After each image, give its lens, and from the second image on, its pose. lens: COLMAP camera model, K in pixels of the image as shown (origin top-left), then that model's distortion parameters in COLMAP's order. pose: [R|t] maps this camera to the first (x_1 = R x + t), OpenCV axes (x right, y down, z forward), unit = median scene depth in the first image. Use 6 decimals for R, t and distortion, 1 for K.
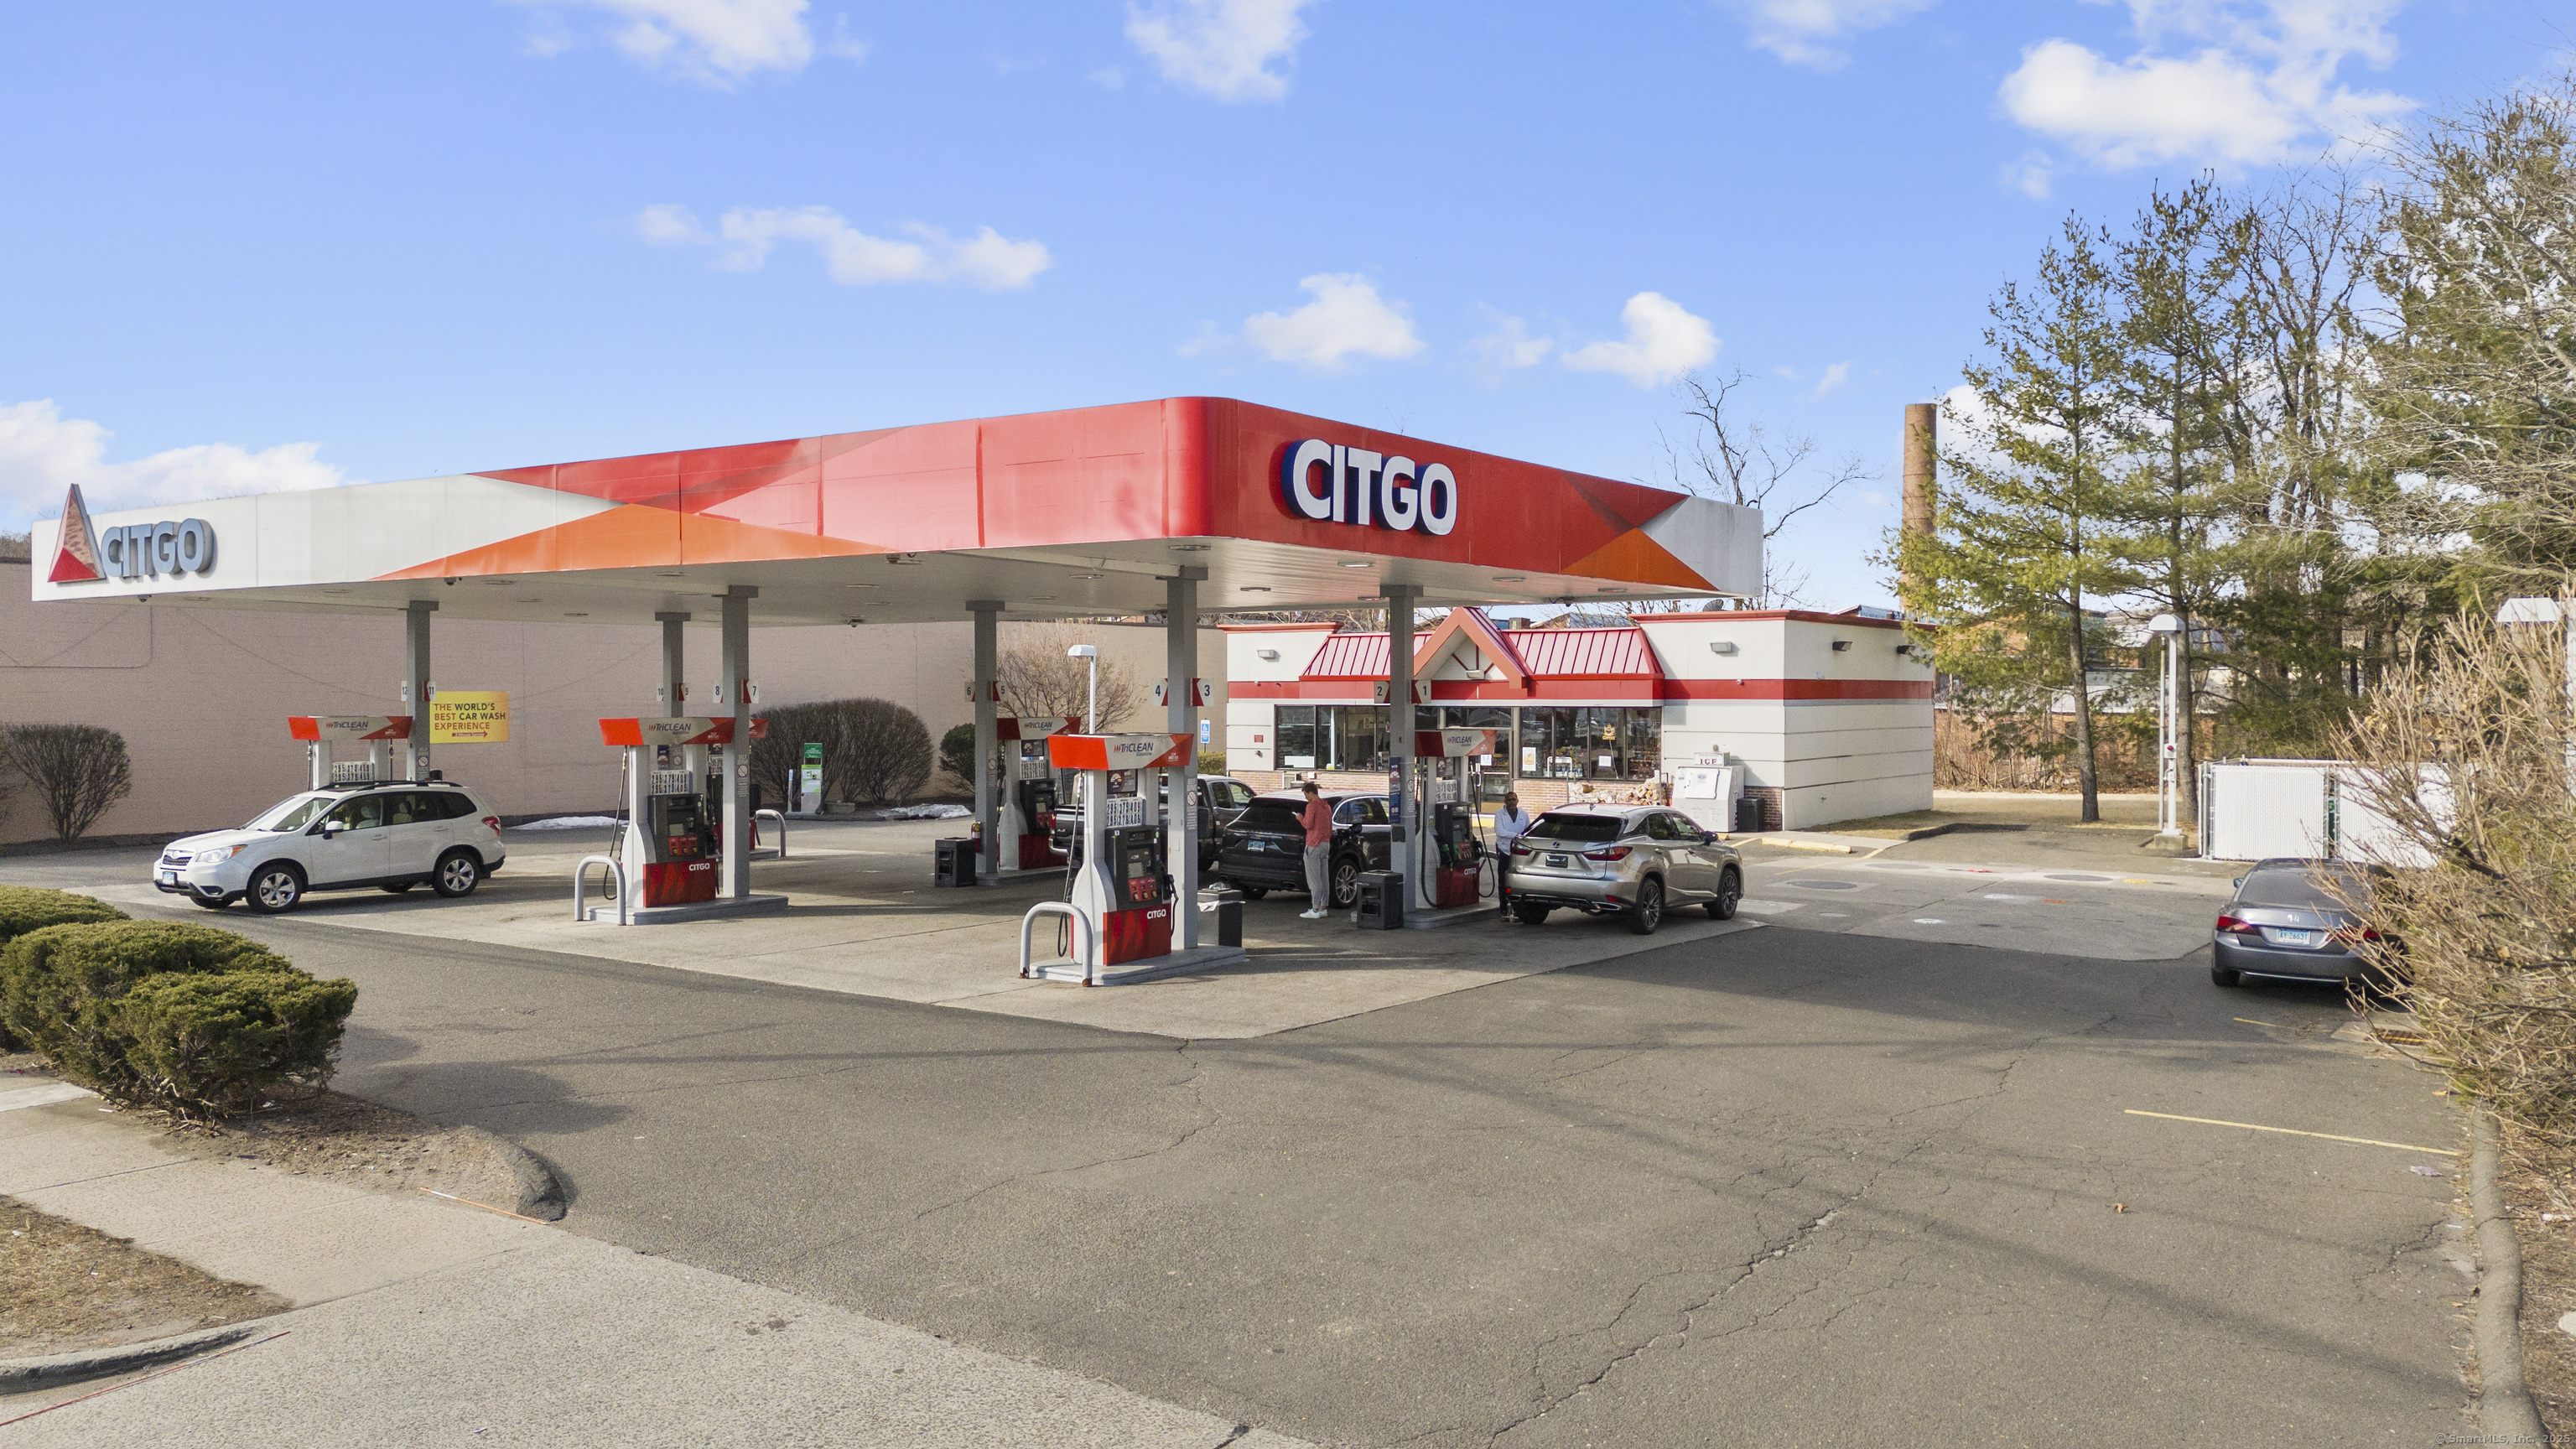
lens RADIAL K [[1853.0, 0, 1287.3], [0, 1853.0, 708.9], [0, 0, 1]] dist [0.066919, -0.074791]
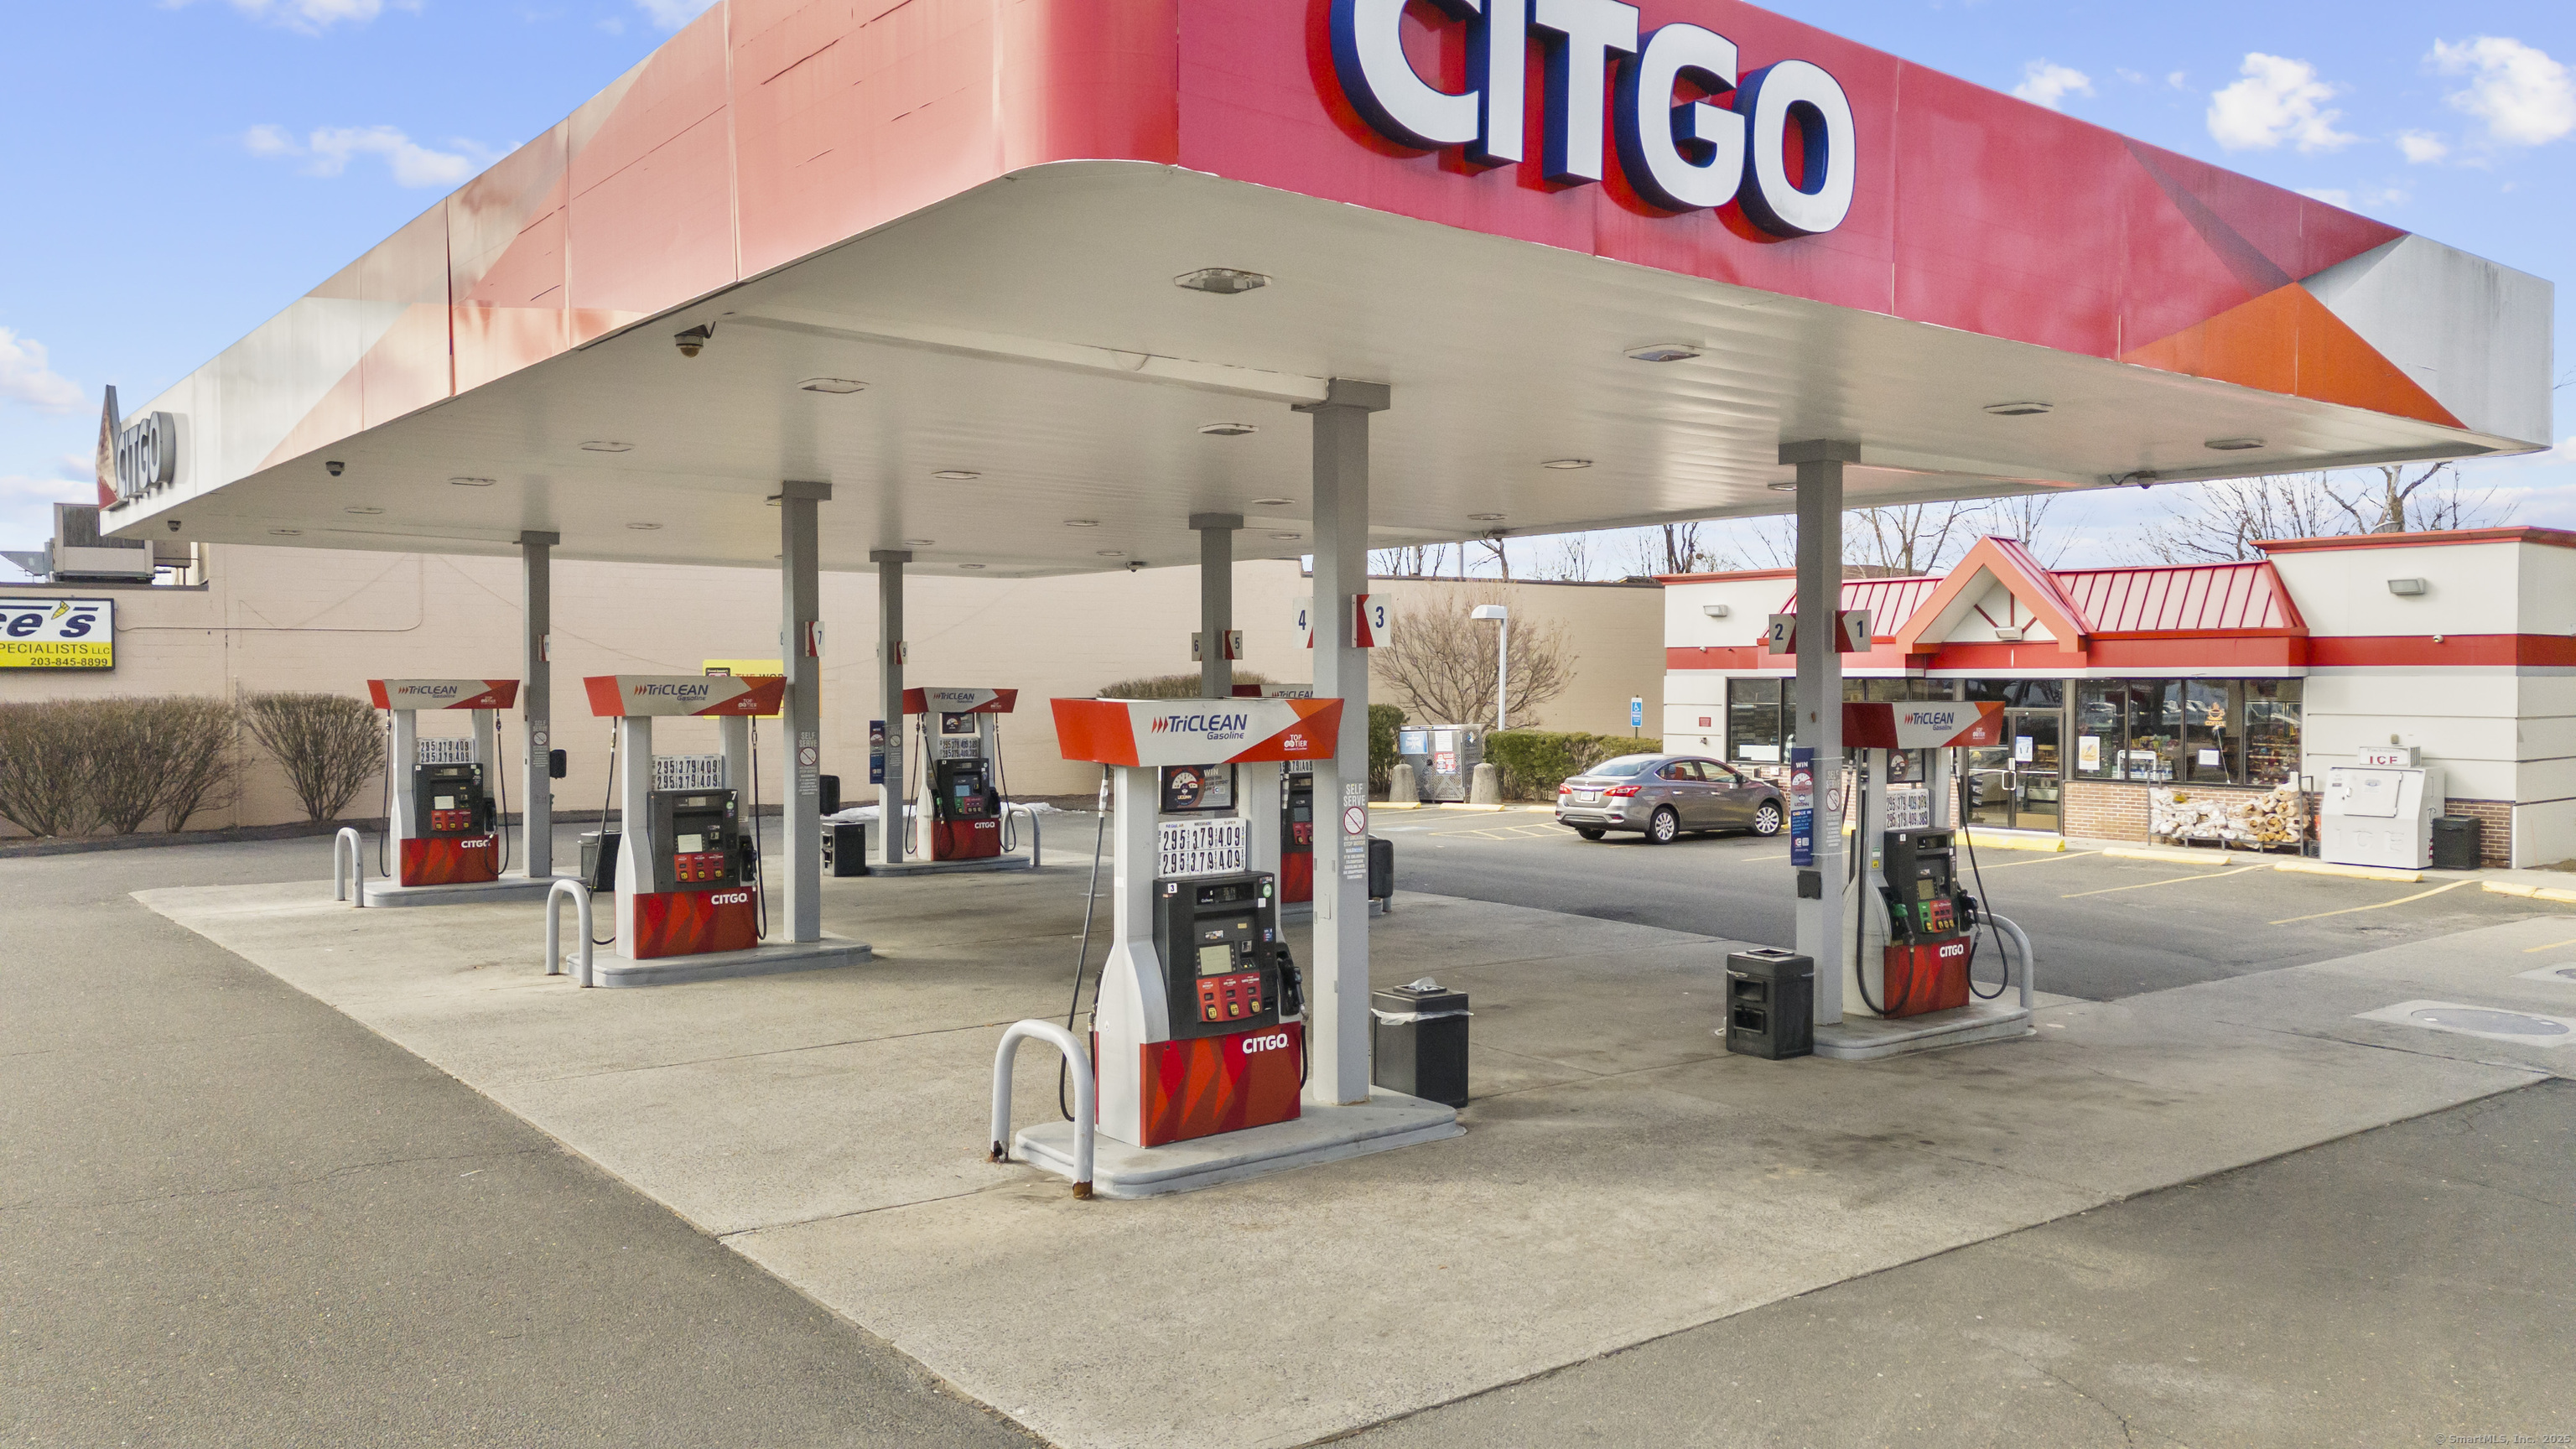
lens RADIAL K [[1853.0, 0, 1287.3], [0, 1853.0, 708.9], [0, 0, 1]] dist [0.066919, -0.074791]
pose [[0.959770, 0.005611, -0.280732, 0.040560], [-0.003603, 0.999964, 0.007669, 0.006368], [0.280765, -0.006349, 0.959756, 0.252095]]
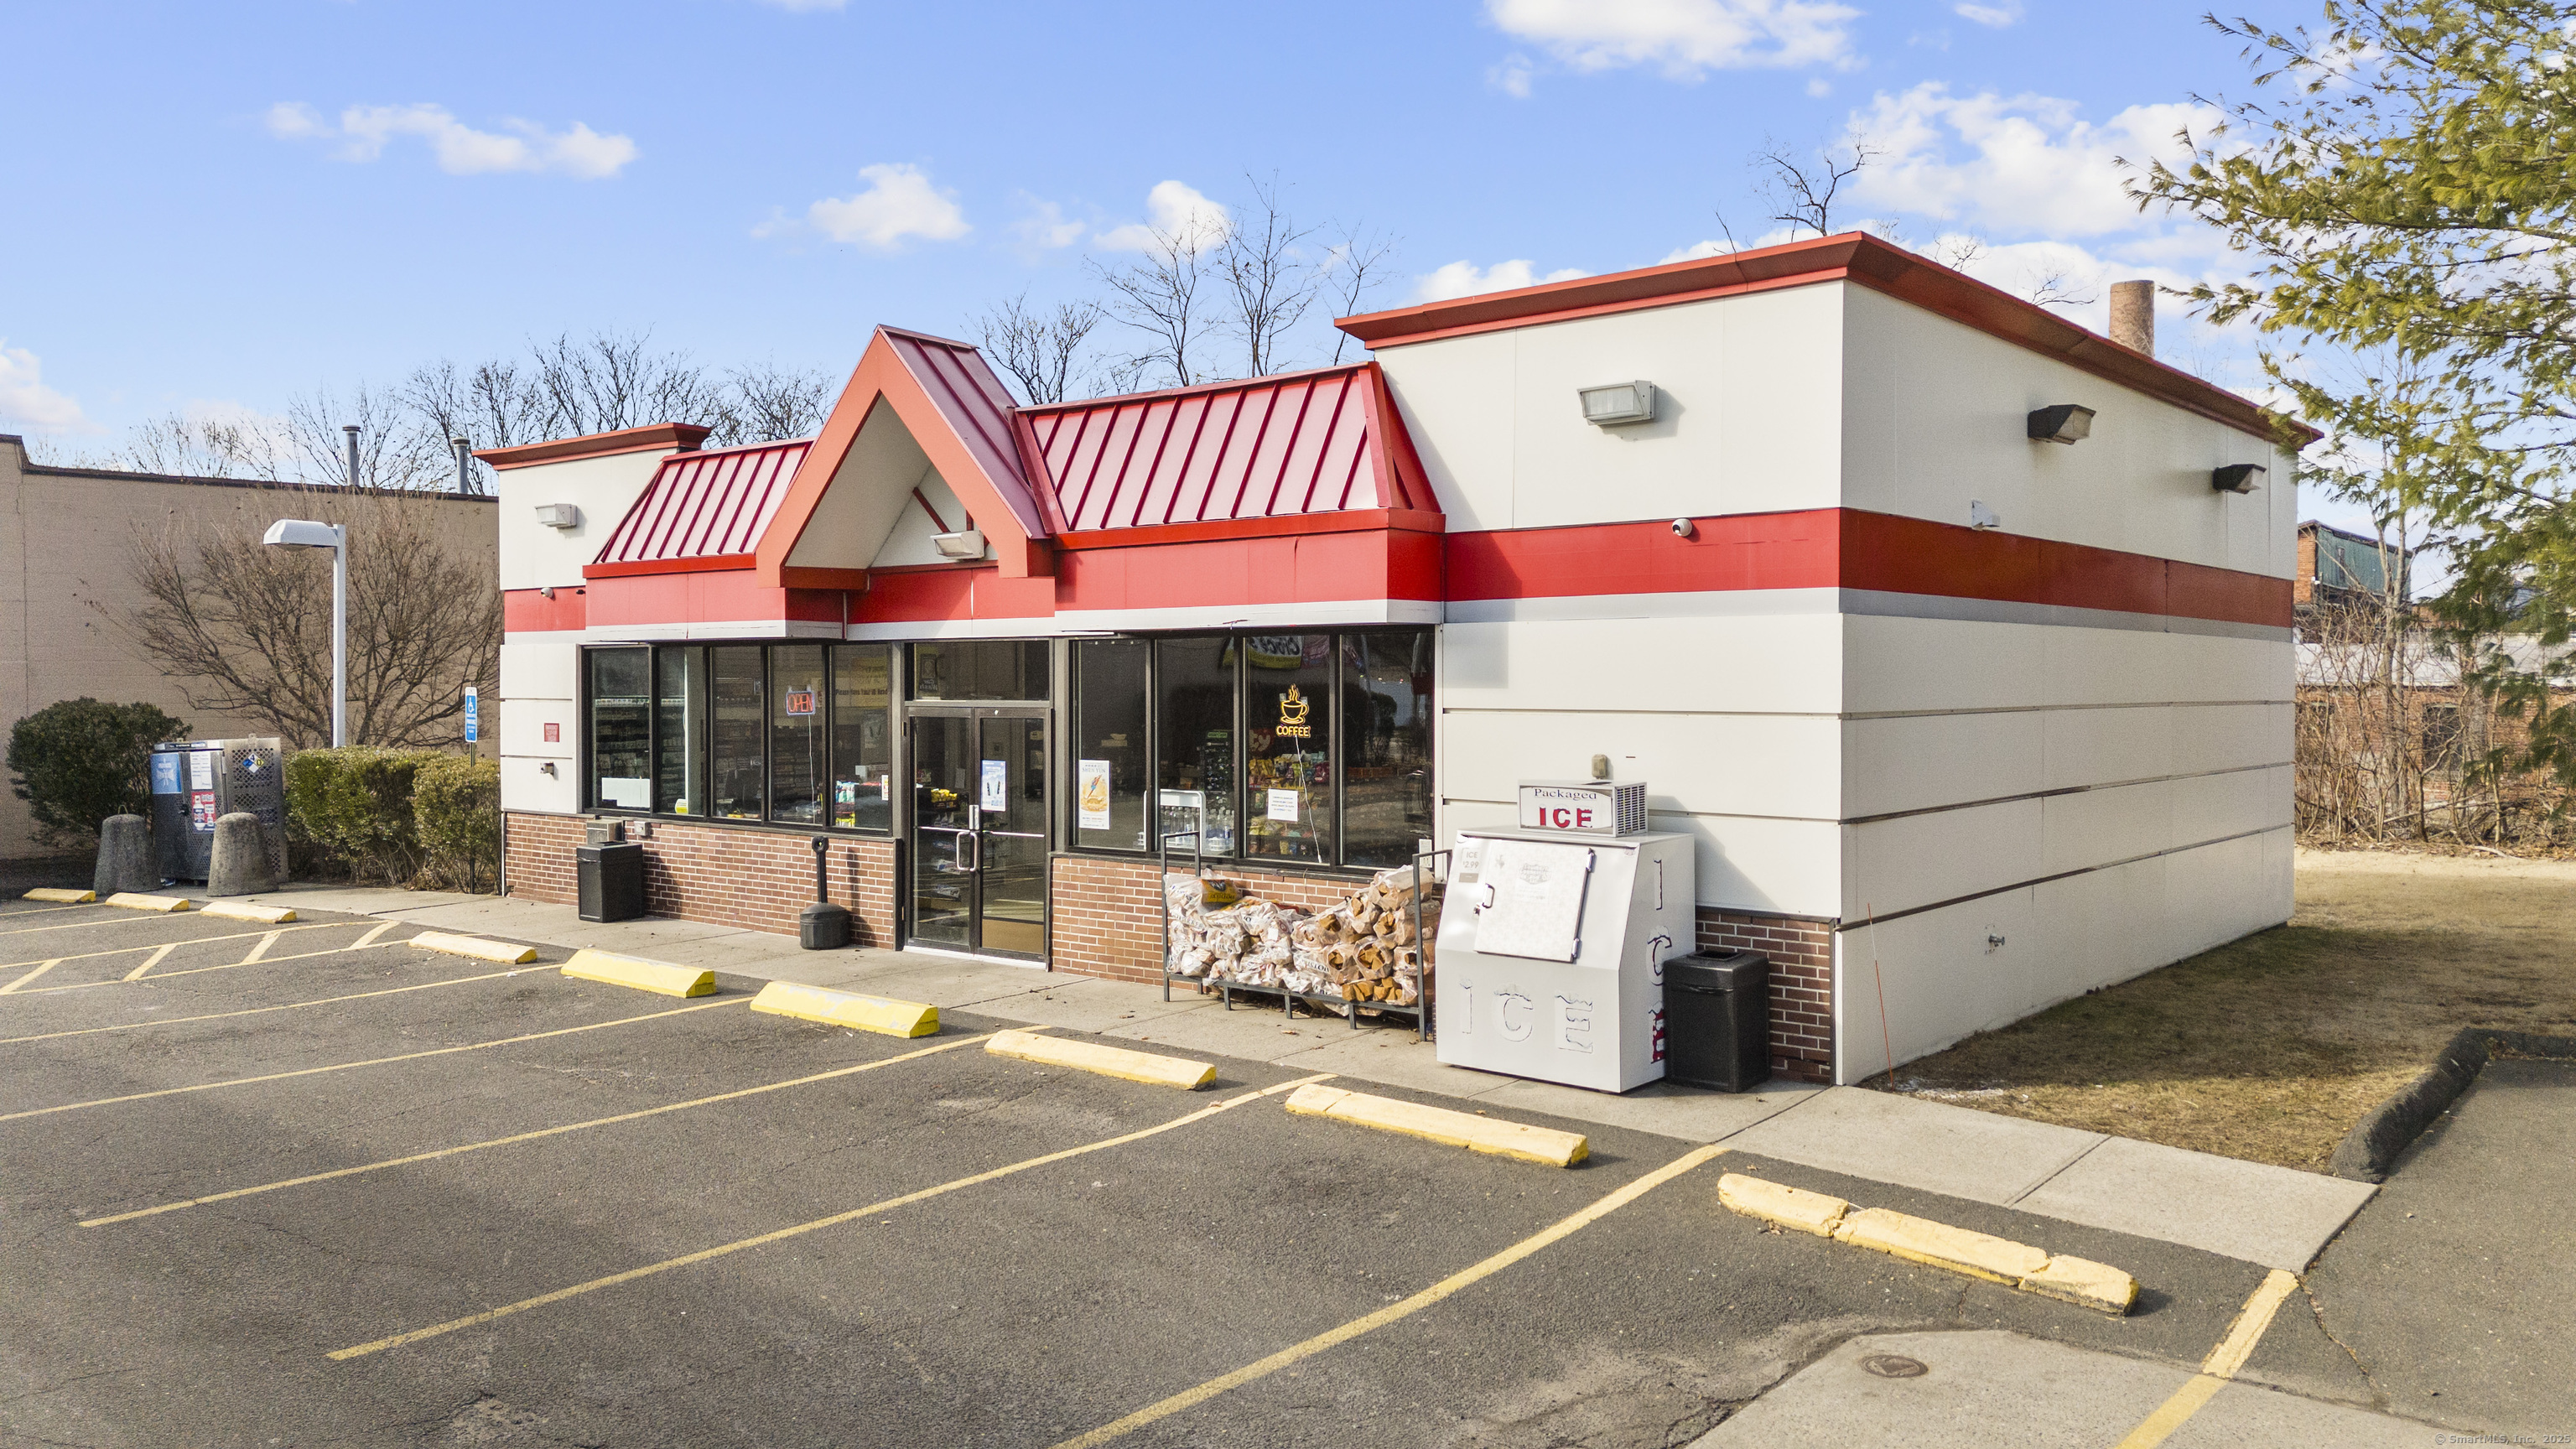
lens RADIAL K [[1853.0, 0, 1287.3], [0, 1853.0, 708.9], [0, 0, 1]] dist [0.066919, -0.074791]
pose [[0.994538, -0.002113, -0.104356, 0.214924], [0.002797, 0.999976, 0.006402, 0.010353], [0.104340, -0.006659, 0.994519, 0.725003]]
